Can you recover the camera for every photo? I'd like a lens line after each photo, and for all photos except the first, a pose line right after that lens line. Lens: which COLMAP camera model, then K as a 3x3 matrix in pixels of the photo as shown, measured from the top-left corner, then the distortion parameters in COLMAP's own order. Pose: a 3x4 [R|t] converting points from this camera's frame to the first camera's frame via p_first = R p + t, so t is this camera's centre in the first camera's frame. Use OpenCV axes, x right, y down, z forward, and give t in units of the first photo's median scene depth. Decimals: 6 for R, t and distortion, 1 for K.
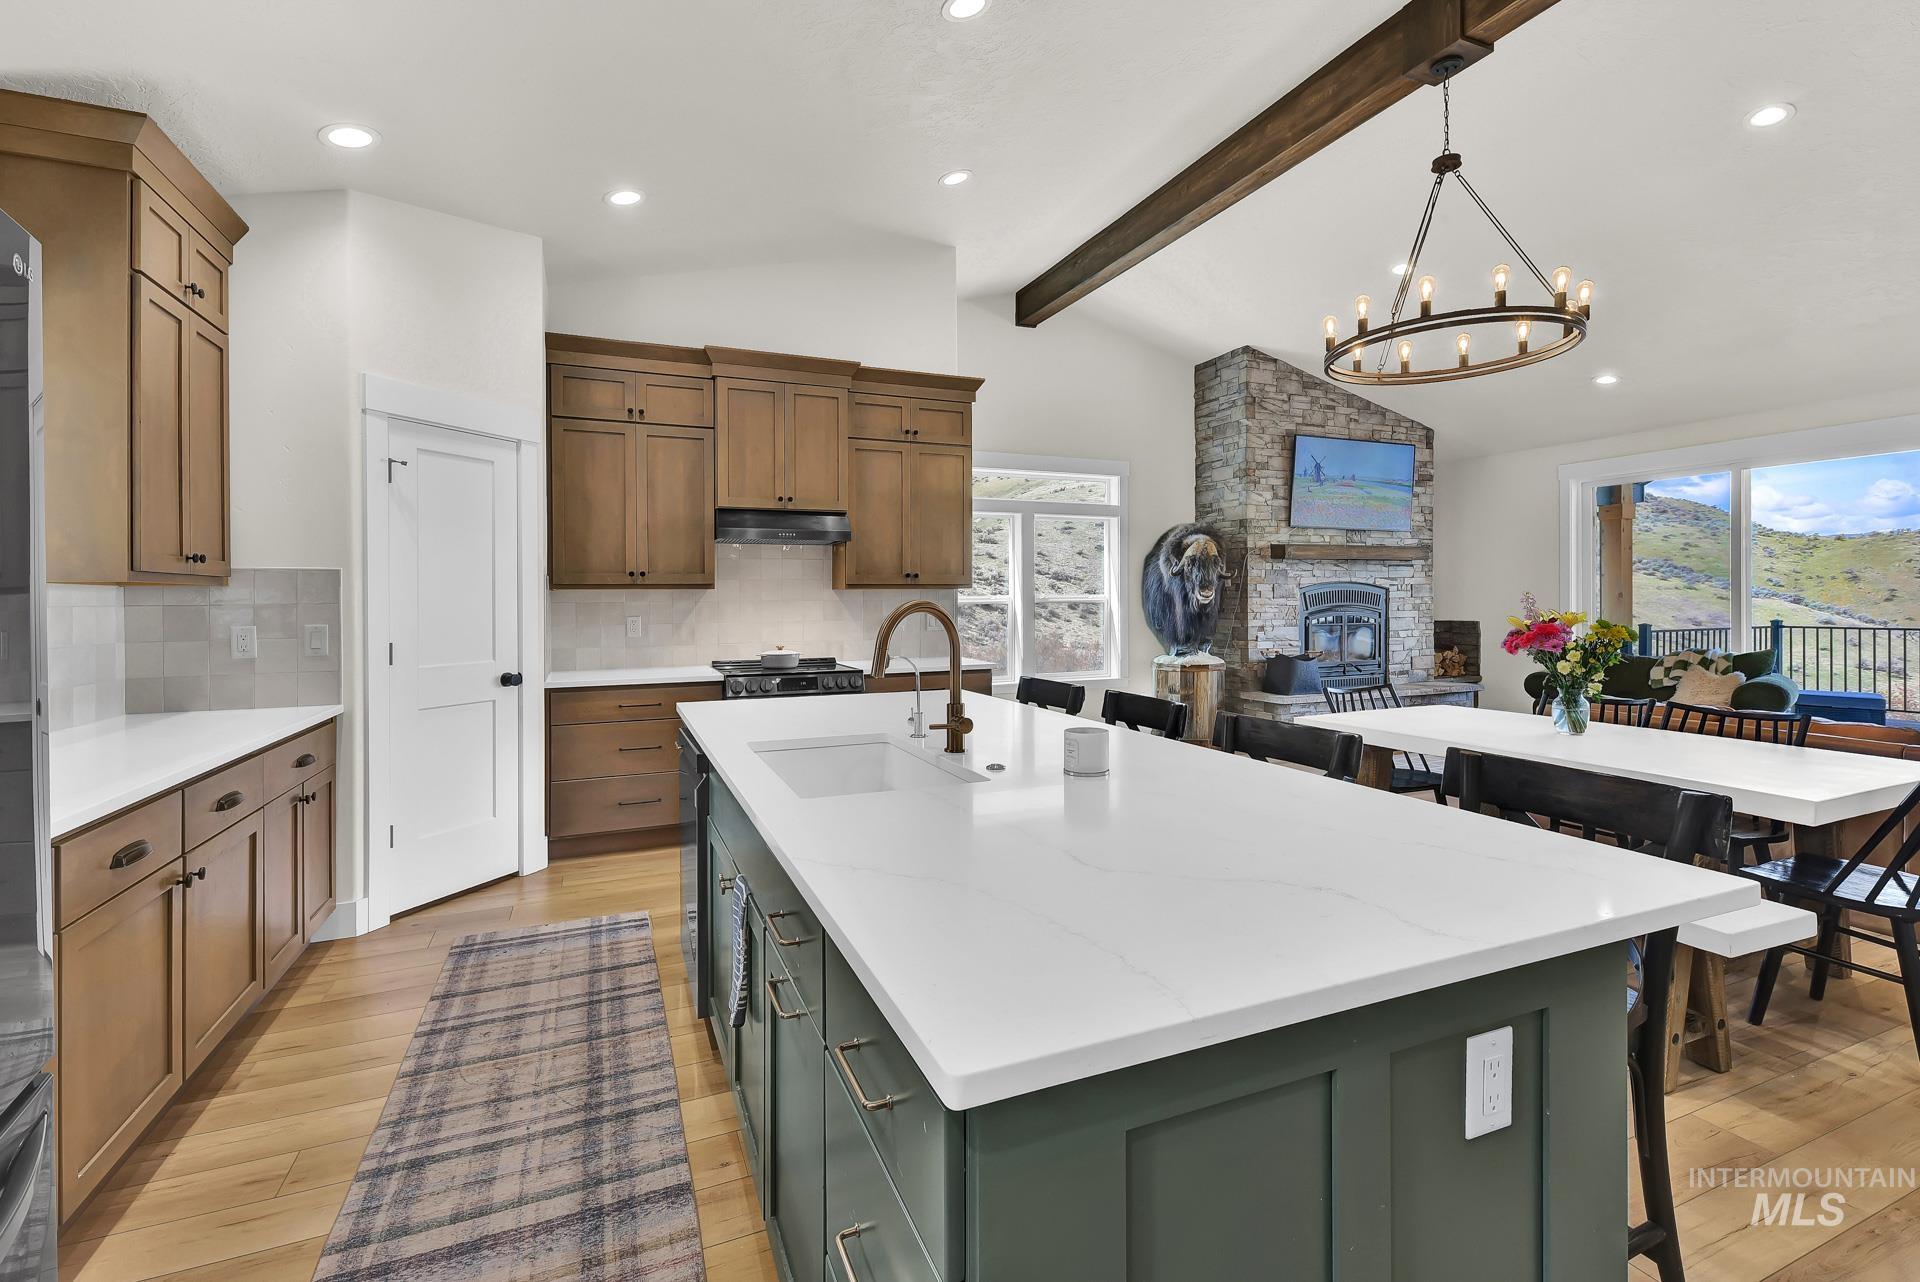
lens RADIAL K [[832.8, 0, 974.6], [0, 832.8, 610.7], [0, 0, 1]] dist [0.012197, -0.000126]
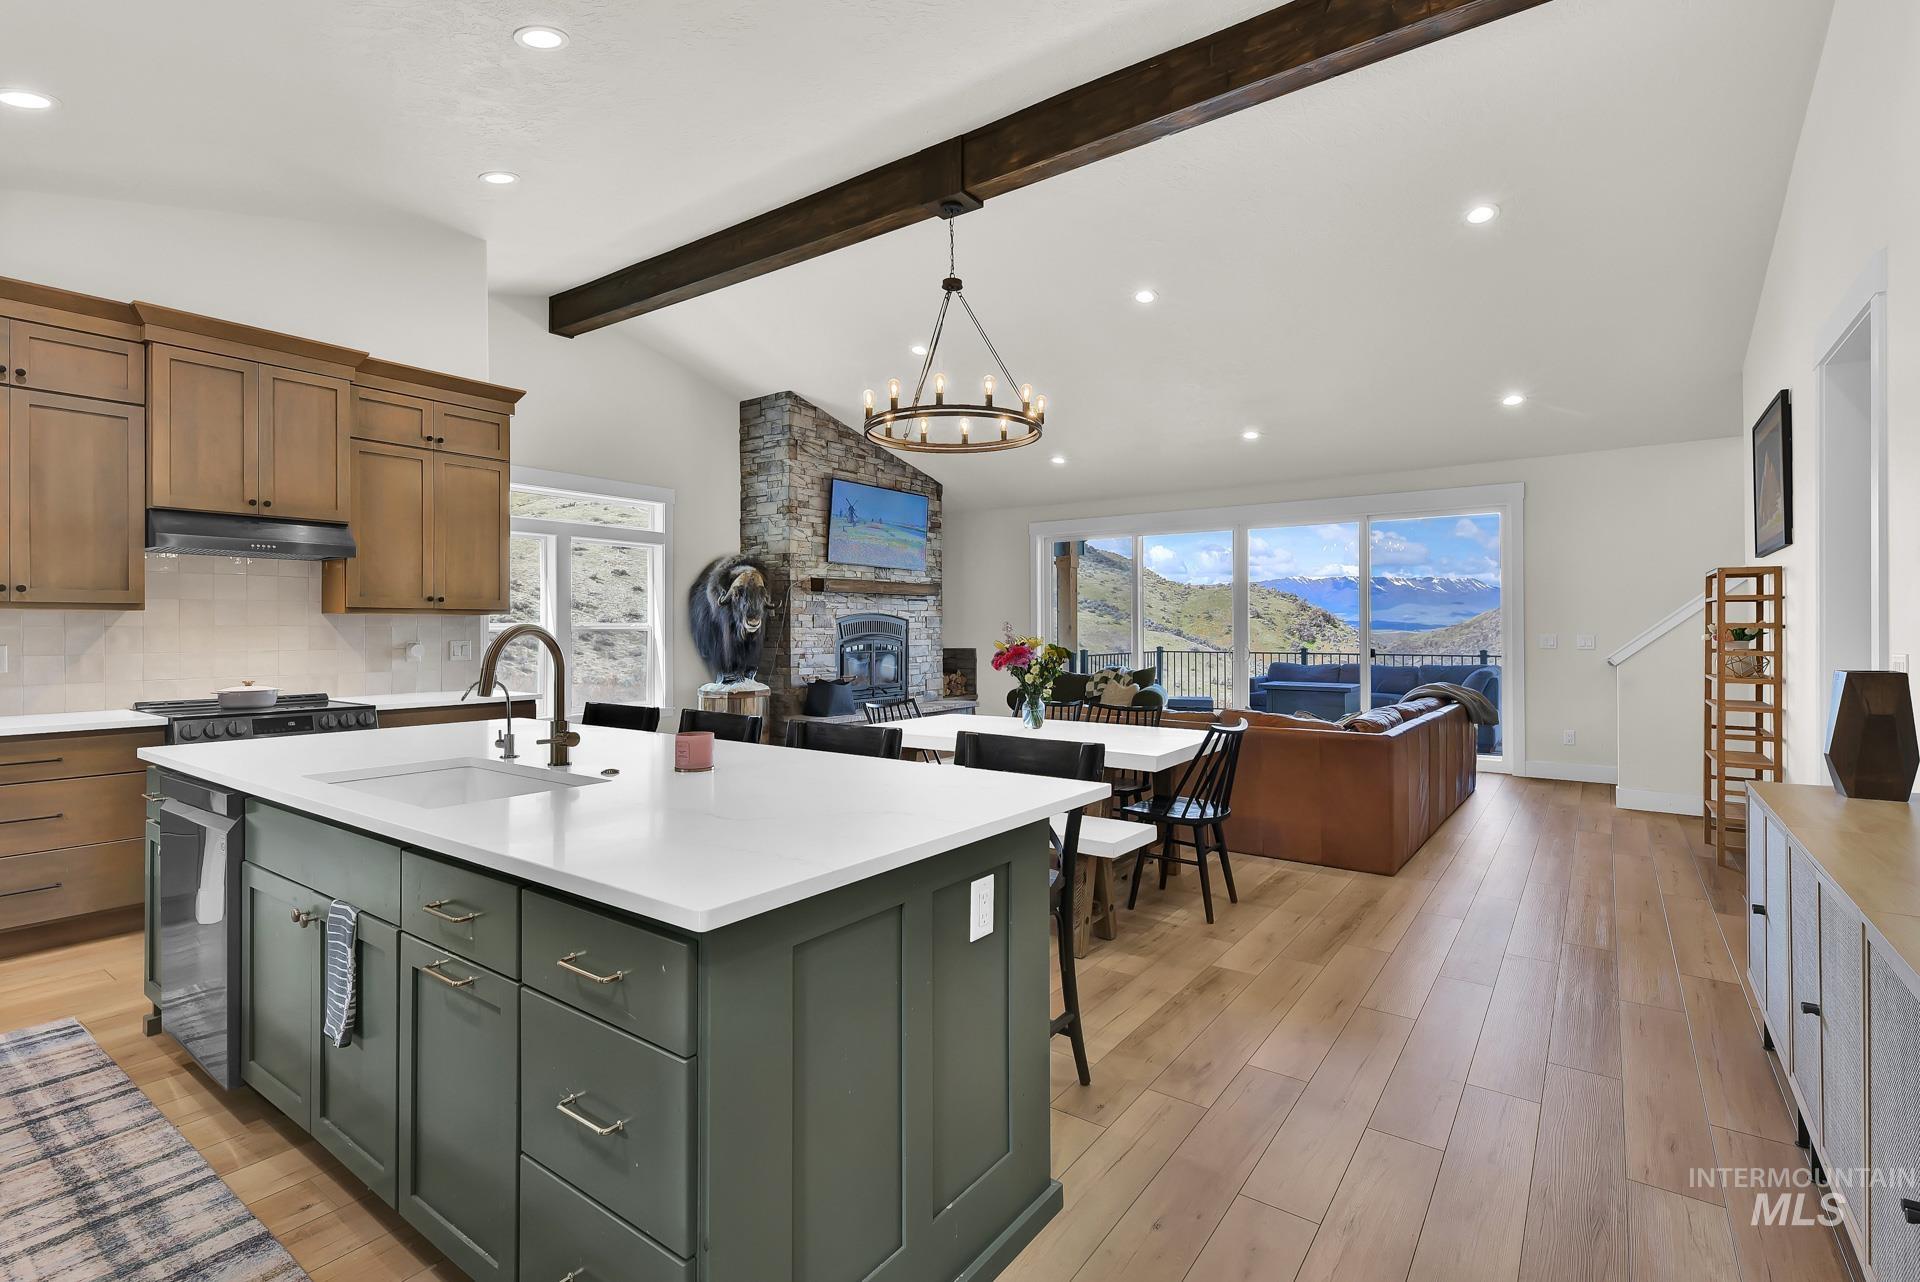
lens RADIAL K [[864.7, 0, 960.0], [0, 864.7, 641.0], [0, 0, 1]] dist [0.011931, -0.000119]
pose [[0.865161, -0.001058, 0.501493, -0.056300], [0.001623, 0.999998, -0.000691, 0.004554], [-0.501492, 0.001412, 0.865161, -0.091574]]
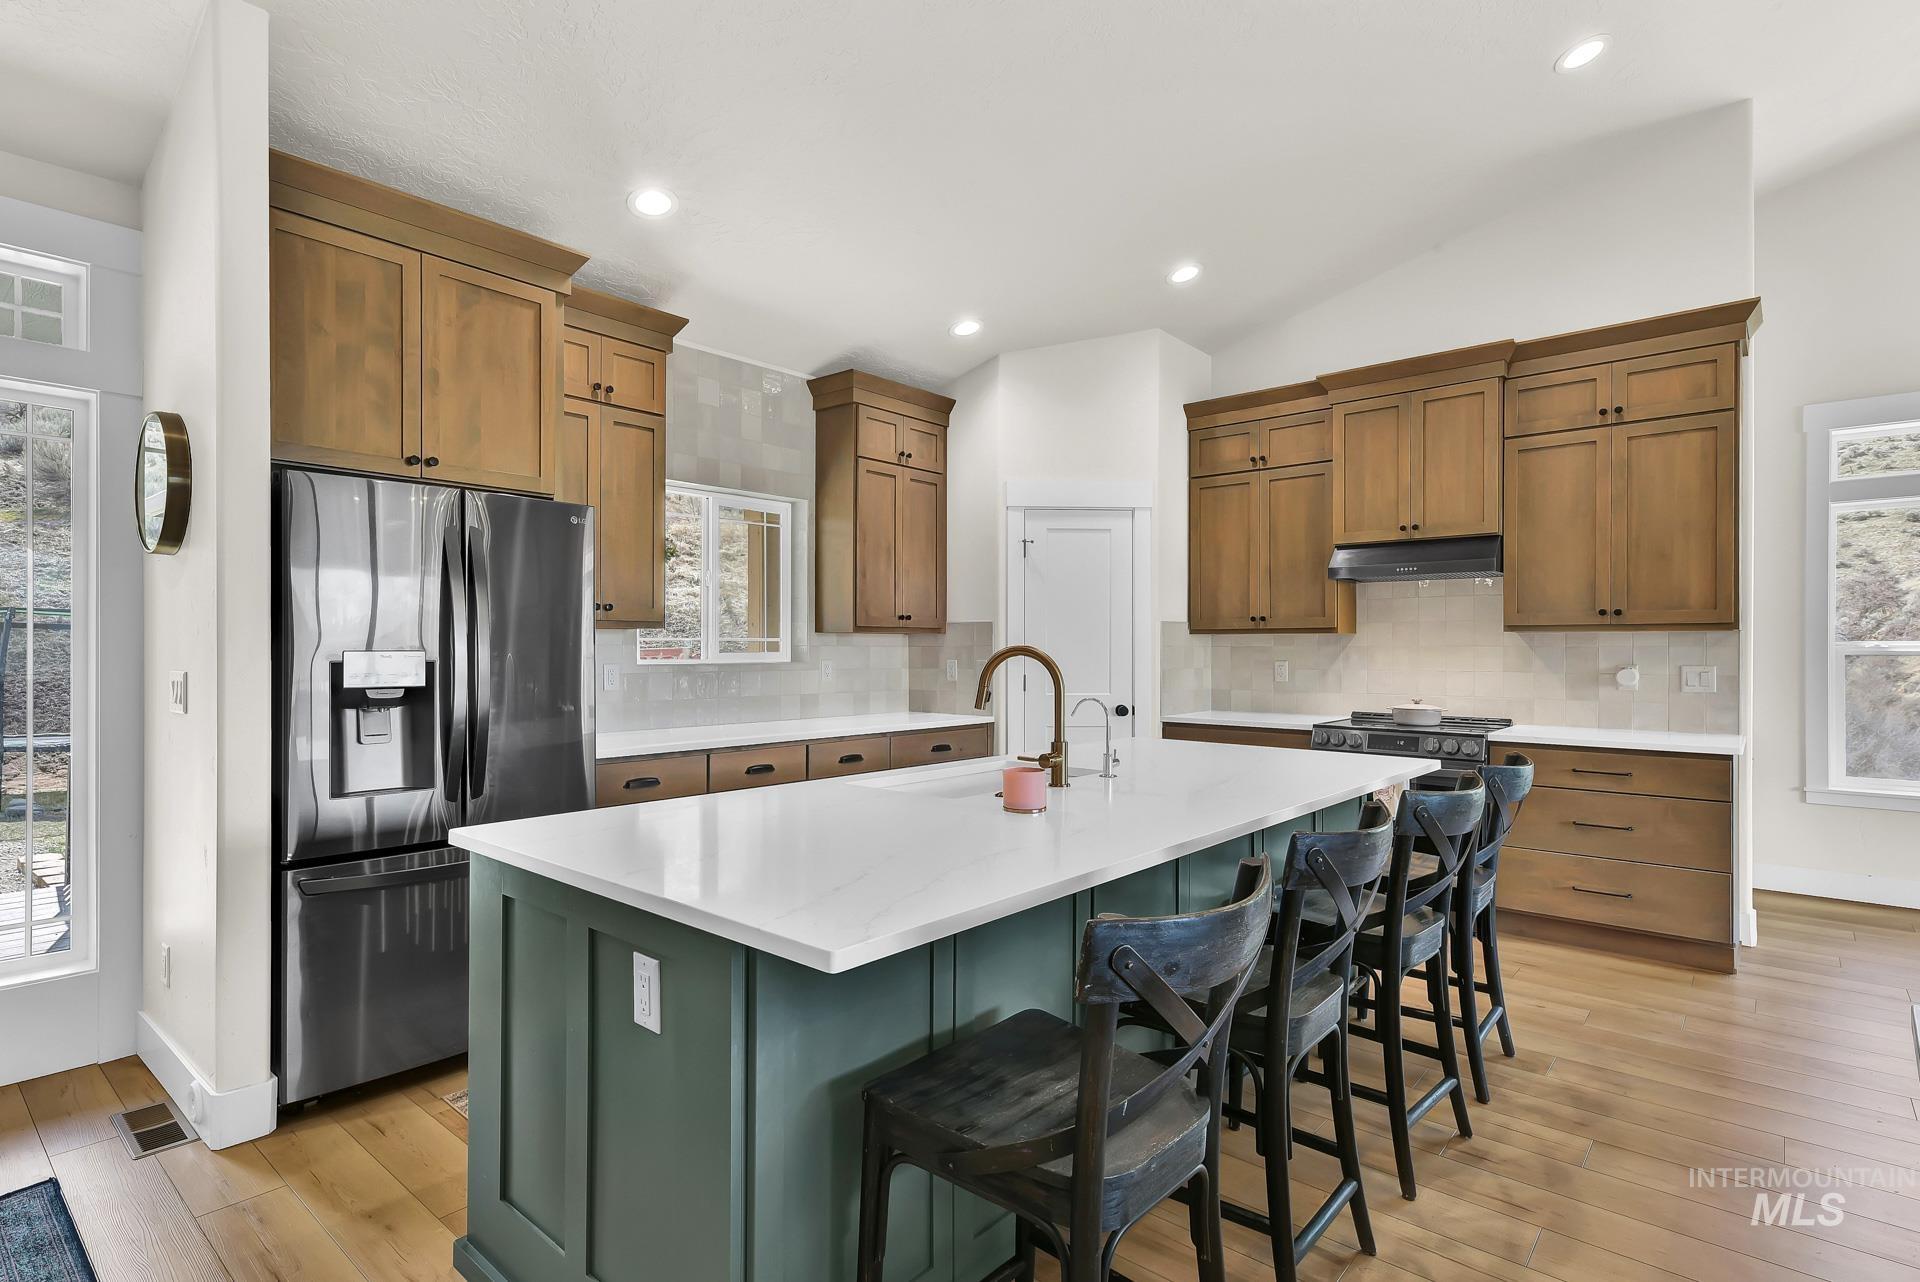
lens RADIAL K [[958.8, 0, 960.0], [0, 958.8, 641.0], [0, 0, 1]] dist [0.017556, -0.000014]
pose [[0.445062, 0.001827, -0.895498, 0.425858], [-0.016139, 0.999852, -0.005981, -0.003696], [0.895354, 0.017114, 0.445026, 0.140183]]
